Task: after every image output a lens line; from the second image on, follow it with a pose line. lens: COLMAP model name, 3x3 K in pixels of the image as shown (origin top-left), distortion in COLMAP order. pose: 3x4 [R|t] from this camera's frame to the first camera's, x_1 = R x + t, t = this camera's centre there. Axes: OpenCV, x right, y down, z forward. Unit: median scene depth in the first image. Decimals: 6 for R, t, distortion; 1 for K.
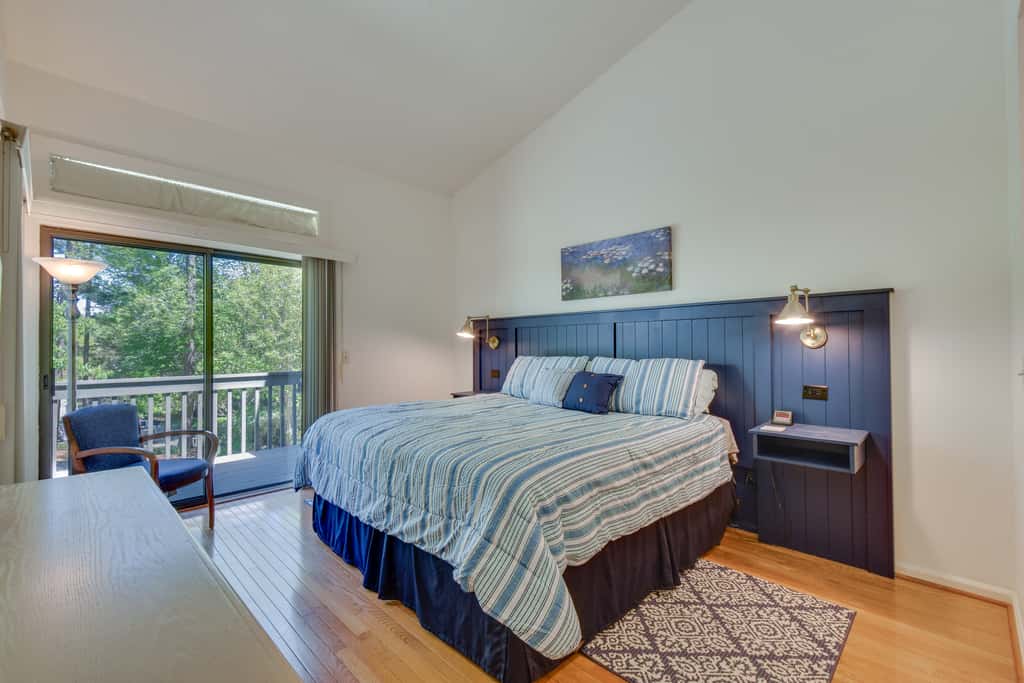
lens RADIAL K [[453.2, 0, 502.0], [0, 453.2, 343.4], [0, 0, 1]] dist [0.024426, -0.000506]
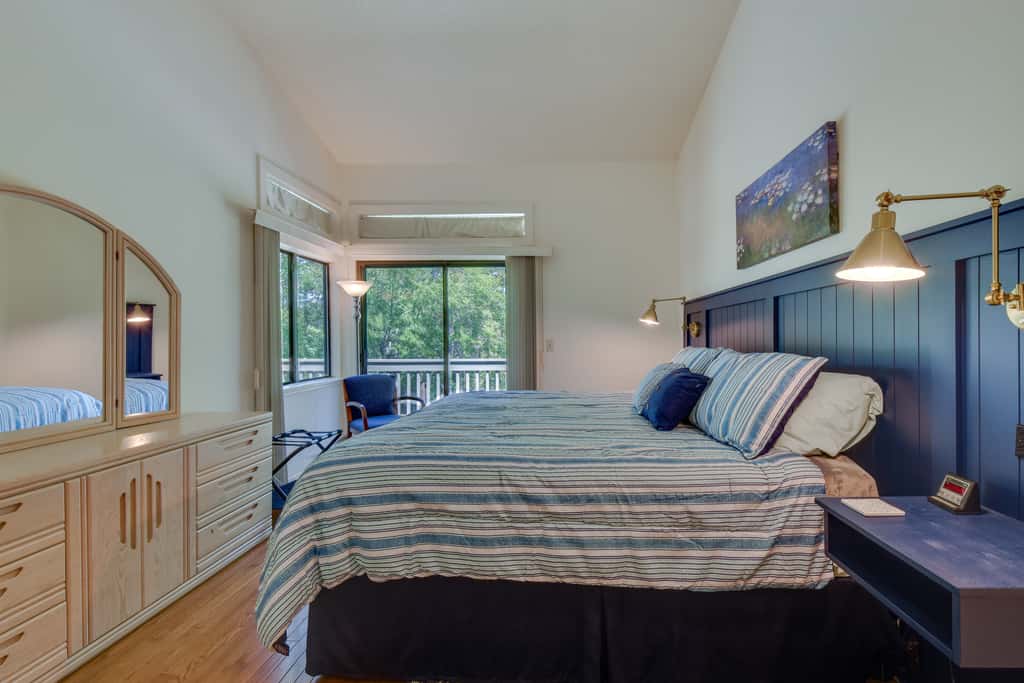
lens RADIAL K [[453.2, 0, 505.4], [0, 453.2, 338.5], [0, 0, 1]] dist [0.024426, -0.000506]
pose [[0.679242, -0.002630, -0.733910, 0.488427], [0.010906, 0.999919, 0.006510, 0.006153], [0.733834, -0.012426, 0.679216, 0.291701]]
